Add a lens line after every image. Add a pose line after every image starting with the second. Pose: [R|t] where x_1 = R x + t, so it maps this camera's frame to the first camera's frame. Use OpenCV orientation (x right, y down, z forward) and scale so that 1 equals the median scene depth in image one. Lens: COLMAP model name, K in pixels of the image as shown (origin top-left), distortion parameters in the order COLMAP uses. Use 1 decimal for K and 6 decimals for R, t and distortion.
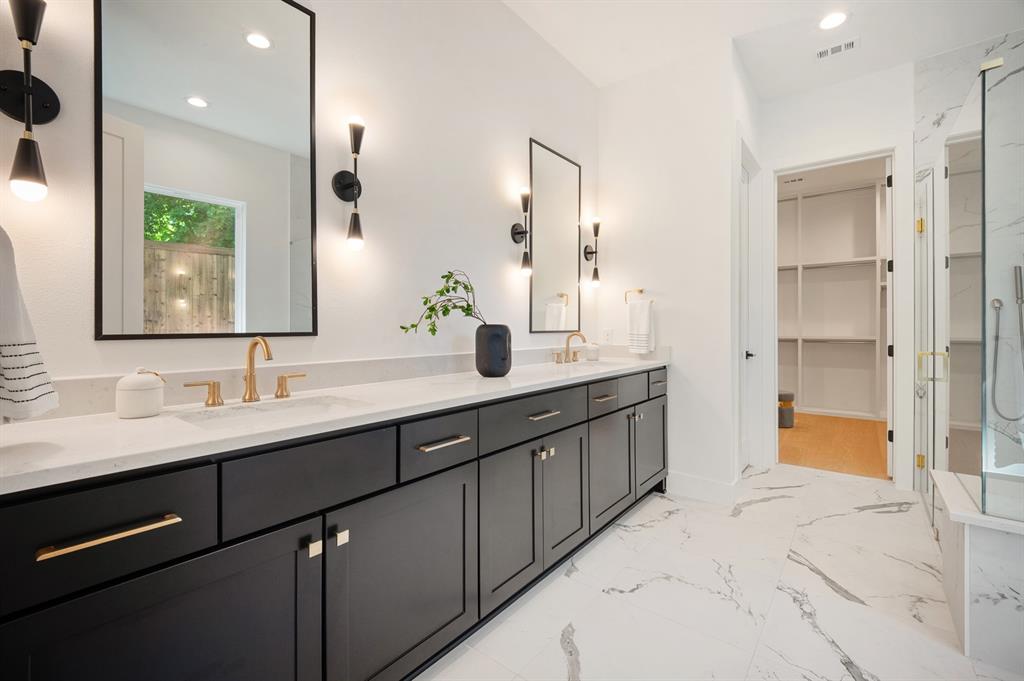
lens RADIAL K [[435.7, 0, 513.9], [0, 435.7, 333.4], [0, 0, 1]] dist [-0.000577, -0.000121]
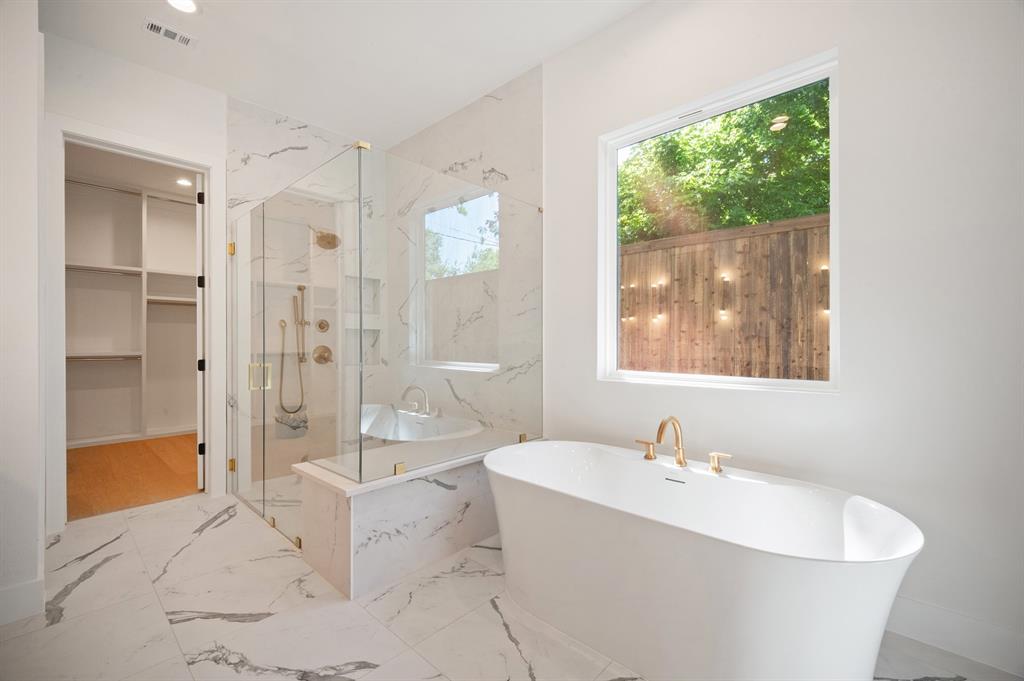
lens RADIAL K [[435.7, 0, 512.2], [0, 435.7, 343.3], [0, 0, 1]] dist [-0.000577, -0.000121]
pose [[0.086093, -0.003091, 0.996282, -0.100157], [0.015363, 0.999880, 0.001775, -0.001496], [-0.996169, 0.015153, 0.086131, 0.223530]]
